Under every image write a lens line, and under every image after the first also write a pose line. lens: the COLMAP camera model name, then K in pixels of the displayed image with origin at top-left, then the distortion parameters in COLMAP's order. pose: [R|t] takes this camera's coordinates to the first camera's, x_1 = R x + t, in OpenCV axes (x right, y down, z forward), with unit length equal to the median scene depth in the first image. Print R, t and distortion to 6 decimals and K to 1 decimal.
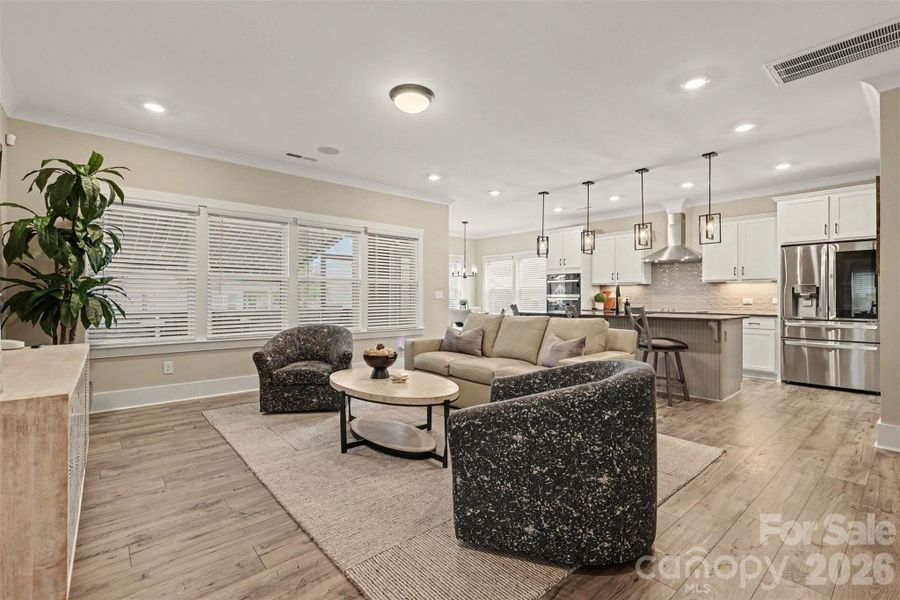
lens RADIAL K [[395.3, 0, 460.0], [0, 395.3, 292.3], [0, 0, 1]] dist [0.001034, 0.000323]
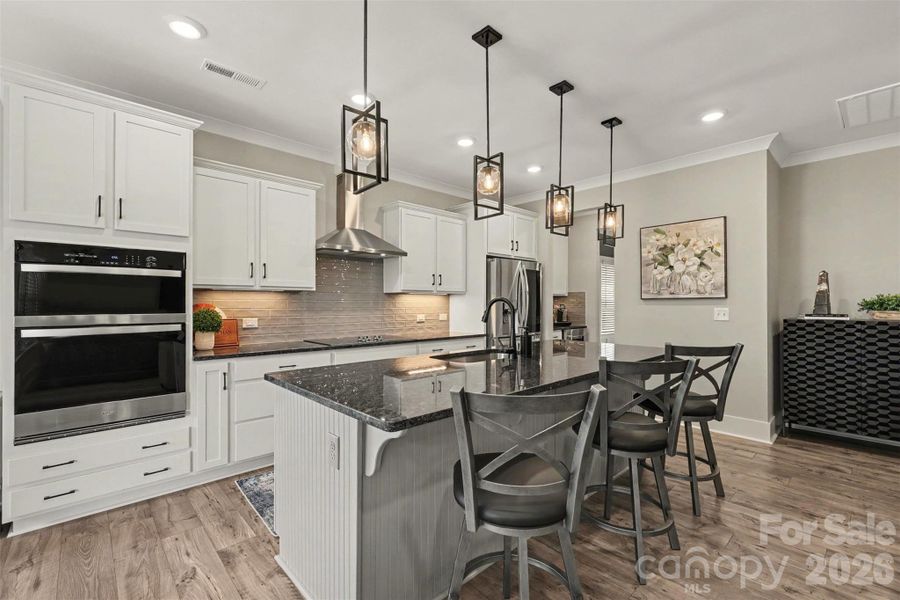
lens RADIAL K [[384.6, 0, 450.0], [0, 384.6, 300.0], [0, 0, 1]] dist [-0.003111, -0.000626]
pose [[-0.032305, 0.007117, 0.999453, -0.039604], [-0.013697, 0.999878, -0.007563, -0.009613], [-0.999384, -0.013934, -0.032203, 1.033681]]
